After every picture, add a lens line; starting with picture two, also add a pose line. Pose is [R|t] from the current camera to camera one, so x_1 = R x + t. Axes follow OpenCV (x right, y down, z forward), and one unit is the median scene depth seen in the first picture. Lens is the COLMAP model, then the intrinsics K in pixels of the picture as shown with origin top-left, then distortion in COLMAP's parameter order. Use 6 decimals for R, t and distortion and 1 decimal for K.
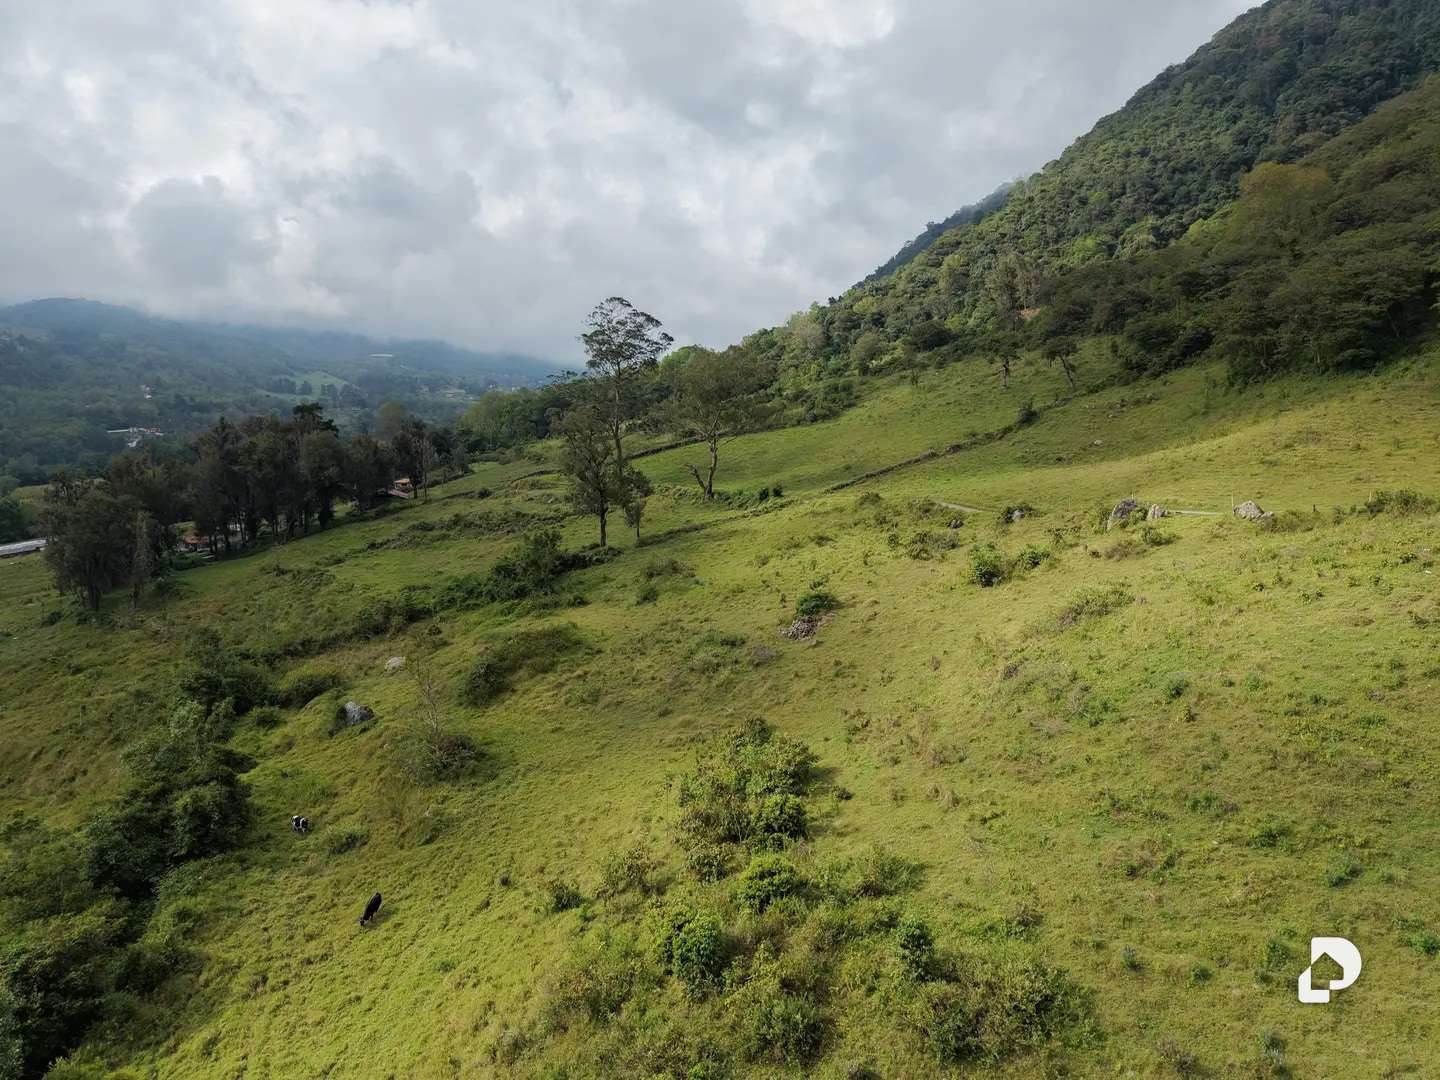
lens RADIAL K [[961.7, 0, 721.3], [0, 961.7, 559.0], [0, 0, 1]] dist [0.021205, -0.023908]
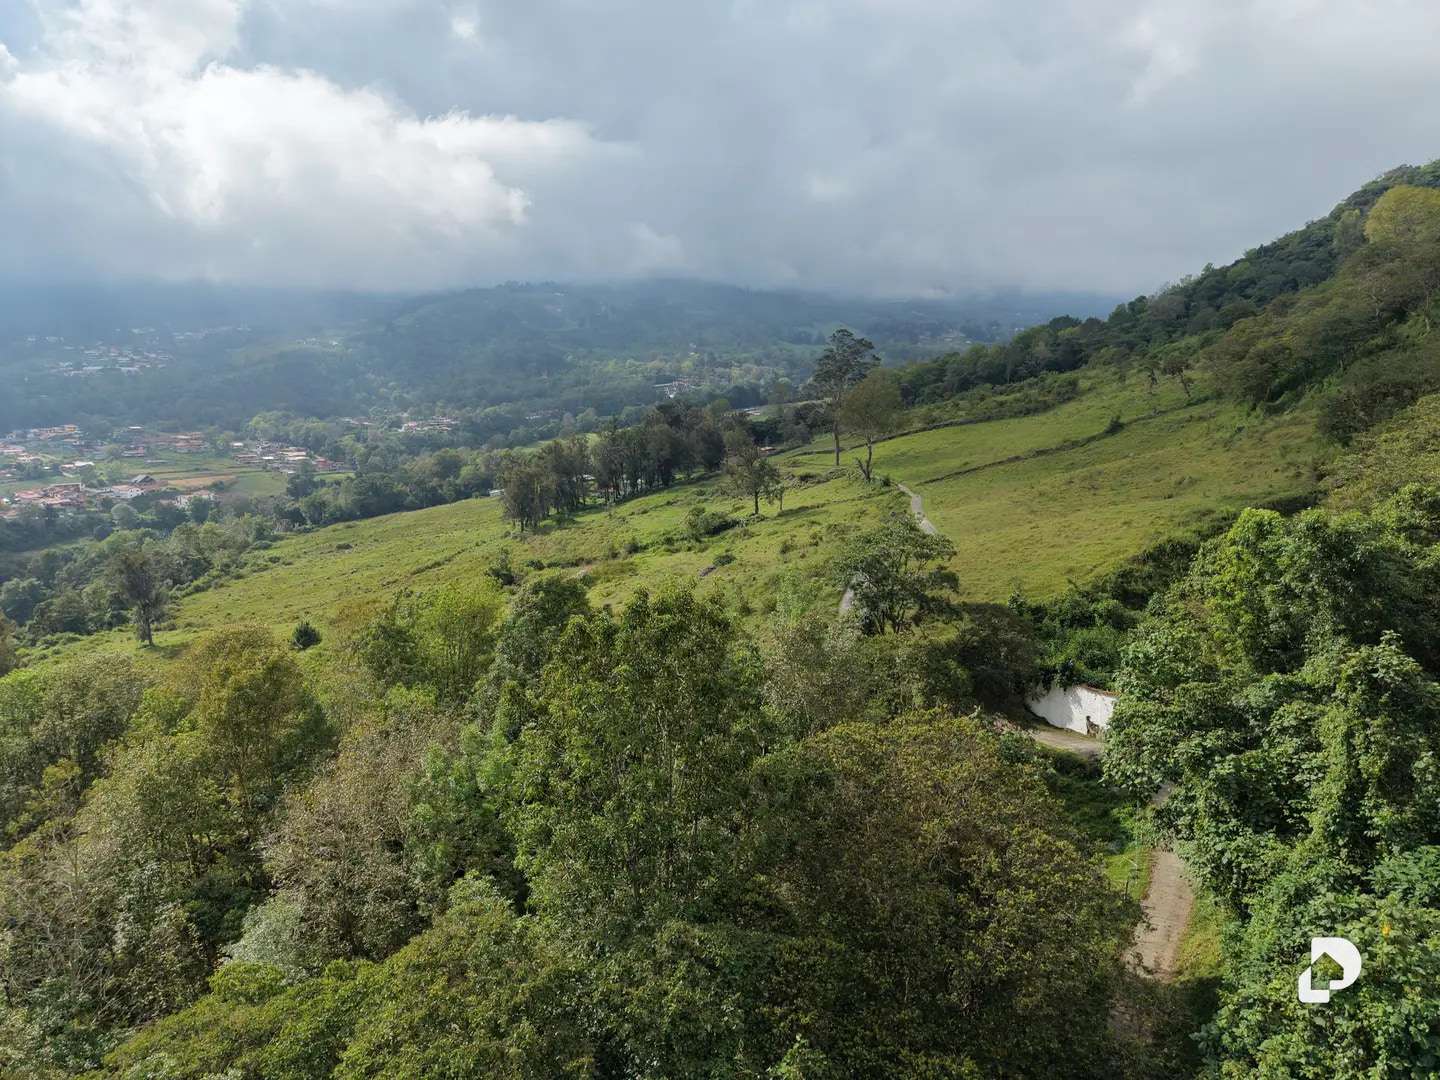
lens RADIAL K [[961.7, 0, 709.9], [0, 961.7, 551.4], [0, 0, 1]] dist [0.021205, -0.023908]
pose [[0.856530, 0.081544, -0.509614, 0.730000], [-0.052212, 0.996064, 0.071626, -0.074300], [0.513449, -0.034742, 0.857416, -0.450681]]
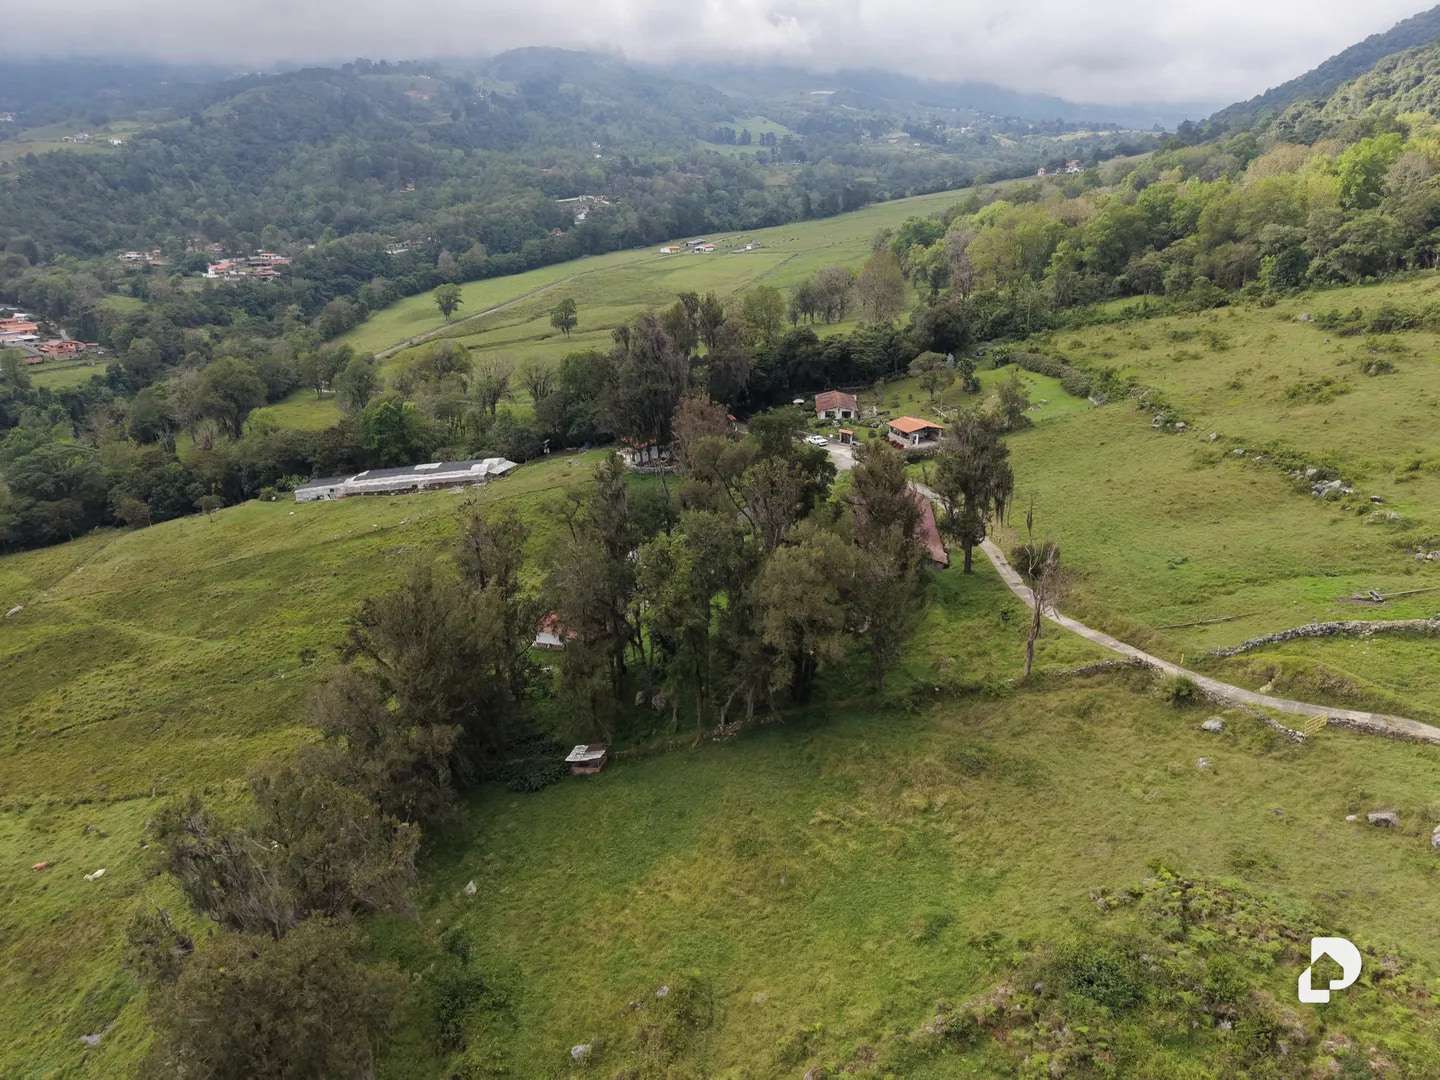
lens RADIAL K [[961.7, 0, 708.4], [0, 961.7, 551.2], [0, 0, 1]] dist [0.021205, -0.023908]
pose [[0.907031, 0.143310, -0.395925, -0.481815], [-0.041640, 0.966218, 0.254341, -0.370796], [0.418999, -0.214209, 0.882357, 1.019967]]
